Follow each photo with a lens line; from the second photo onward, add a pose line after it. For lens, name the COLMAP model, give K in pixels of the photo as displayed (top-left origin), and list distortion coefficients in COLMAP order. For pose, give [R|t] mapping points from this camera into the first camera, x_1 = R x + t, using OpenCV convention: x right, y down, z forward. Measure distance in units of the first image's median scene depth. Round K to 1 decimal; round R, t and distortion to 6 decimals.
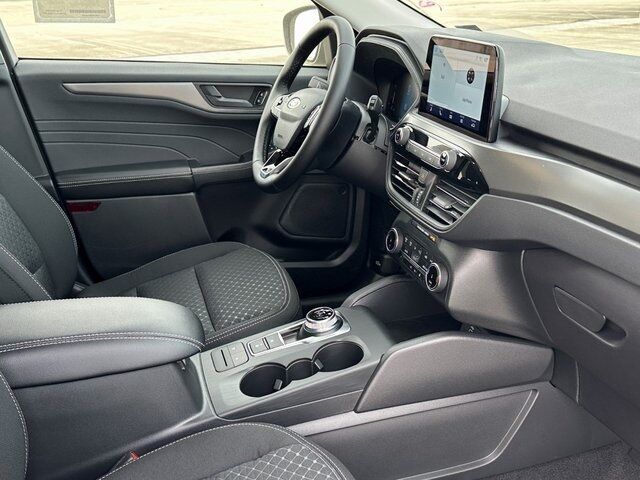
lens RADIAL K [[668.4, 0, 320.0], [0, 668.4, 240.0], [0, 0, 1]] dist [0.213984, -0.444761]
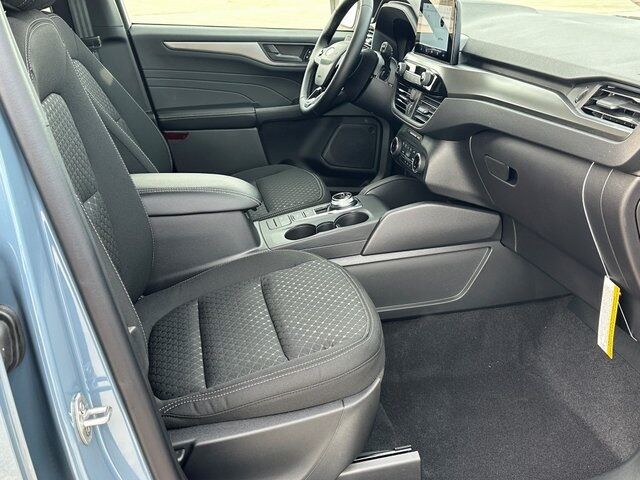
lens RADIAL K [[668.4, 0, 320.0], [0, 668.4, 240.0], [0, 0, 1]] dist [0.213984, -0.444761]
pose [[0.995732, 0.023606, -0.089223, 0.084075], [-0.022891, 0.999697, 0.009024, 0.192391], [0.089409, -0.006943, 0.995971, -0.429478]]
